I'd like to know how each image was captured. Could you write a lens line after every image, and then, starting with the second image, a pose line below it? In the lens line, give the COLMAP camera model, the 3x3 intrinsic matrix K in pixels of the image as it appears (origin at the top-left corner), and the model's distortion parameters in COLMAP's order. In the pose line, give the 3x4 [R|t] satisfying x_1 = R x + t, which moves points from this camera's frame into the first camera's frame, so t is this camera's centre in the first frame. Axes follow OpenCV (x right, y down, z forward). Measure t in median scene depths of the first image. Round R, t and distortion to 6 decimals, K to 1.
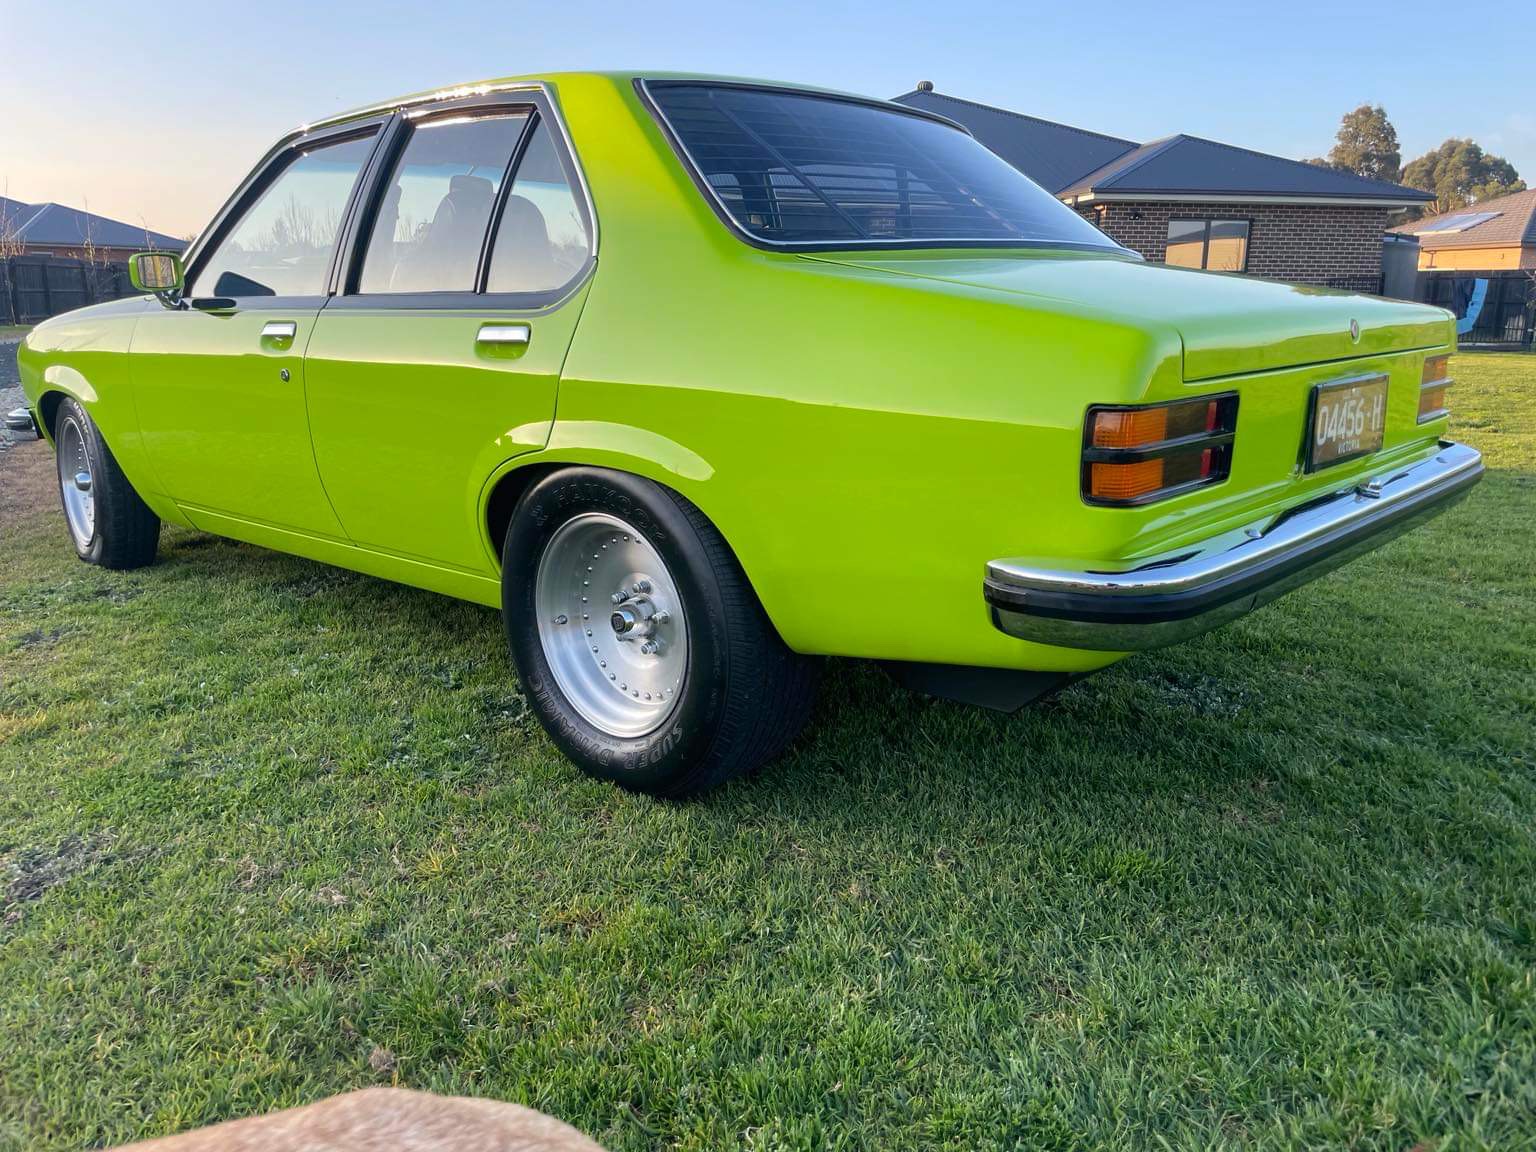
lens RADIAL K [[1206.1, 0, 762.9], [0, 1206.1, 576.4], [0, 0, 1]] dist [0.058772, -0.079768]
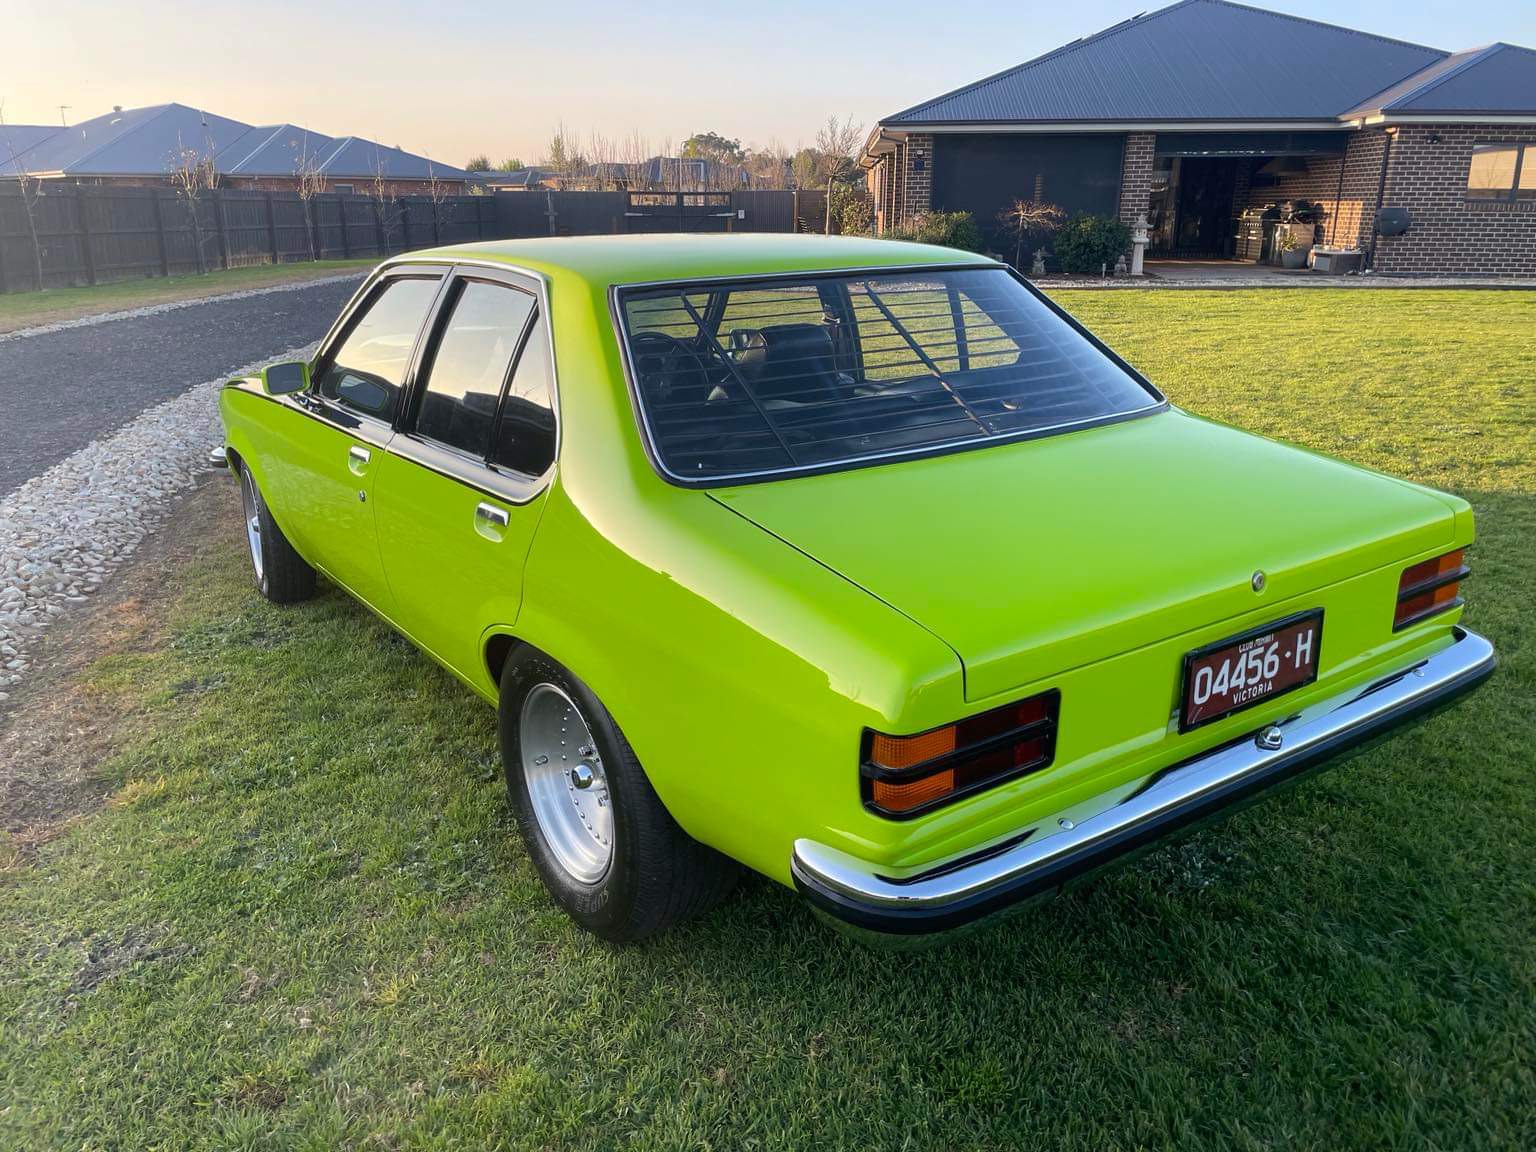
lens RADIAL K [[1206.1, 0, 751.6], [0, 1206.1, 584.3], [0, 0, 1]] dist [0.058772, -0.079768]
pose [[0.974151, 0.057544, -0.218447, 0.246959], [-0.039261, 0.995423, 0.087132, -0.222055], [0.222461, -0.076303, 0.971951, -0.036871]]
